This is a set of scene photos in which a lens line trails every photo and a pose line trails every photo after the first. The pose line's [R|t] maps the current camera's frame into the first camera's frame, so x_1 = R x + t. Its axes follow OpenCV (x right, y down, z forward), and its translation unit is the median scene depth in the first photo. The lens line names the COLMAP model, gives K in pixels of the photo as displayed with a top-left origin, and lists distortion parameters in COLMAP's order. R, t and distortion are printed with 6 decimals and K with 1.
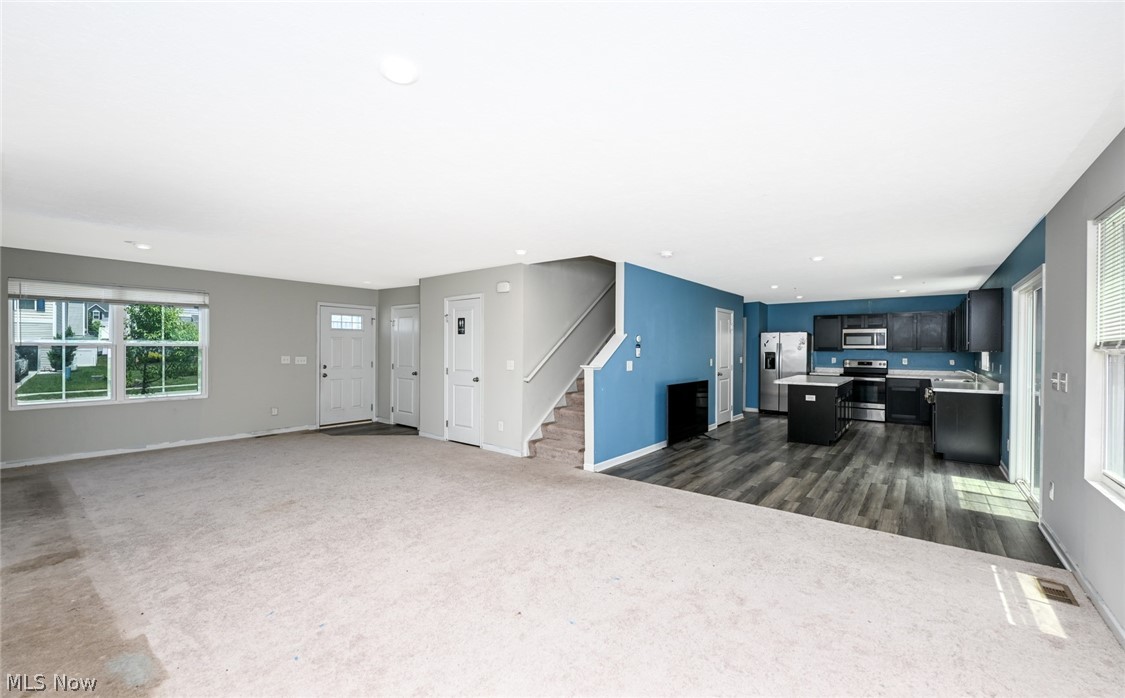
lens RADIAL K [[448.9, 0, 564.4], [0, 448.9, 351.5], [0, 0, 1]] dist [-0.001475, -0.000159]
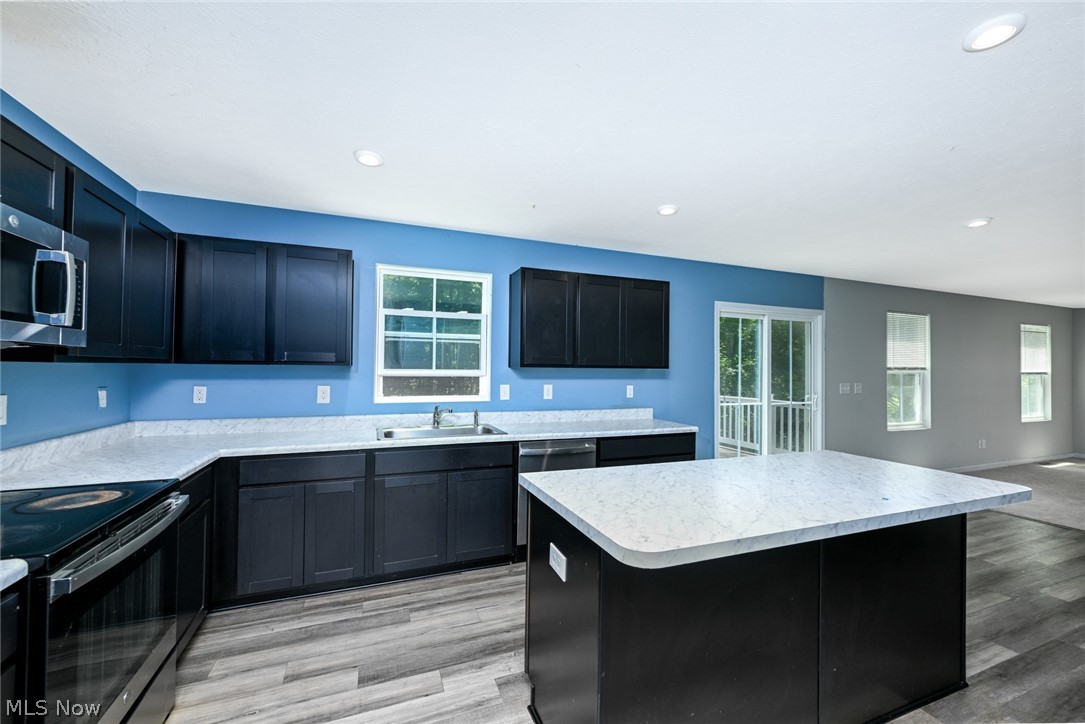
lens RADIAL K [[436.9, 0, 542.5], [0, 436.9, 362.0], [0, 0, 1]] dist [-0.003626, -0.000152]
pose [[-0.867401, -0.006626, 0.497566, 0.468478], [-0.013397, 0.999860, -0.010040, -0.000398], [-0.497430, -0.015375, -0.867368, 1.085022]]
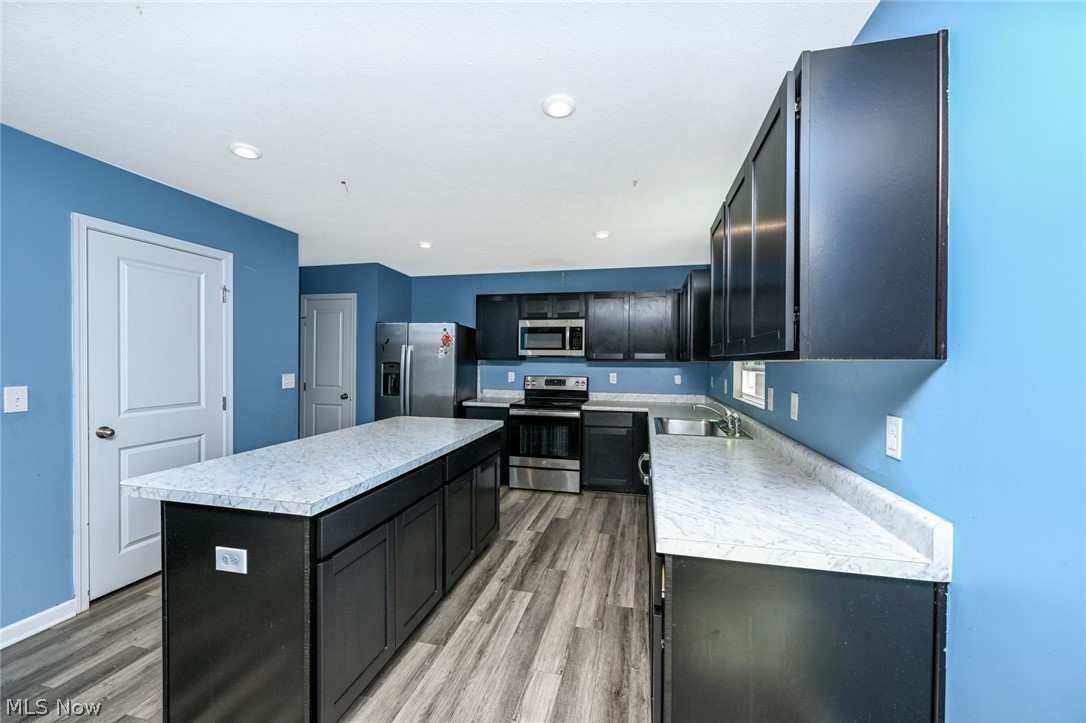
lens RADIAL K [[428.9, 0, 541.3], [0, 428.9, 361.1], [0, 0, 1]] dist [0.000010, -0.000062]
pose [[0.904979, 0.000929, 0.425456, 0.456970], [-0.000139, 0.999998, -0.001887, 0.001184], [-0.425457, 0.001649, 0.904977, 0.558883]]
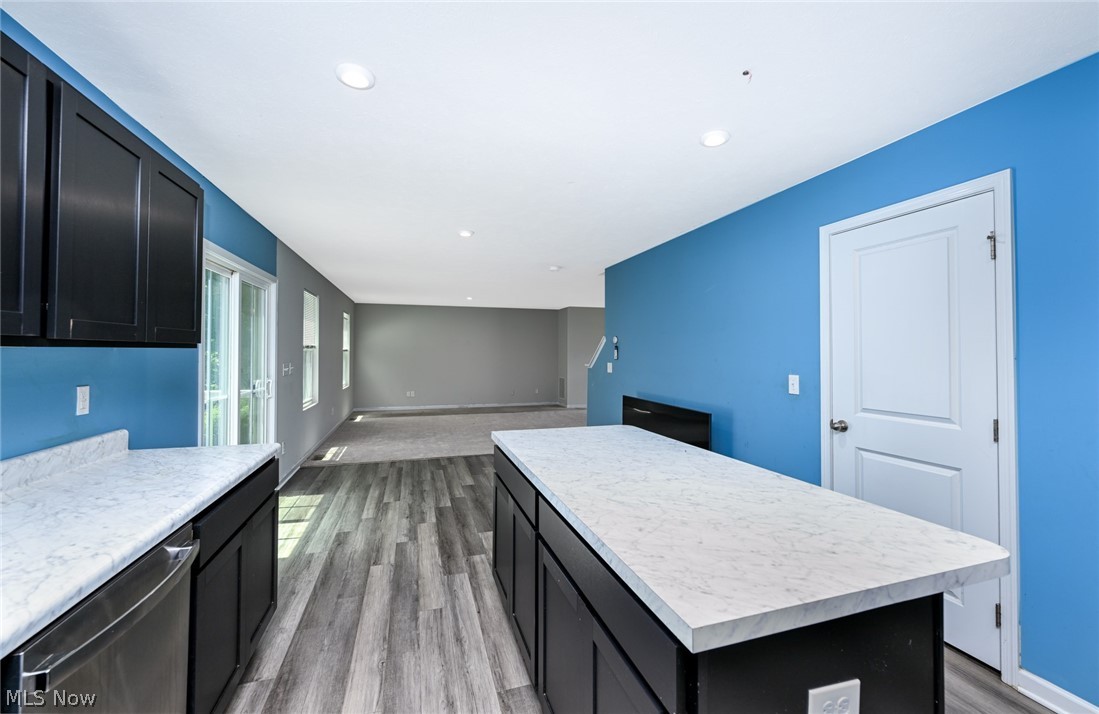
lens RADIAL K [[436.5, 0, 556.0], [0, 436.5, 348.1], [0, 0, 1]] dist [0.000685, -0.000051]
pose [[-0.548023, -0.016936, -0.836292, 0.666748], [-0.012105, 0.999851, -0.012316, 0.000740], [0.836375, 0.003374, -0.548147, 0.929353]]
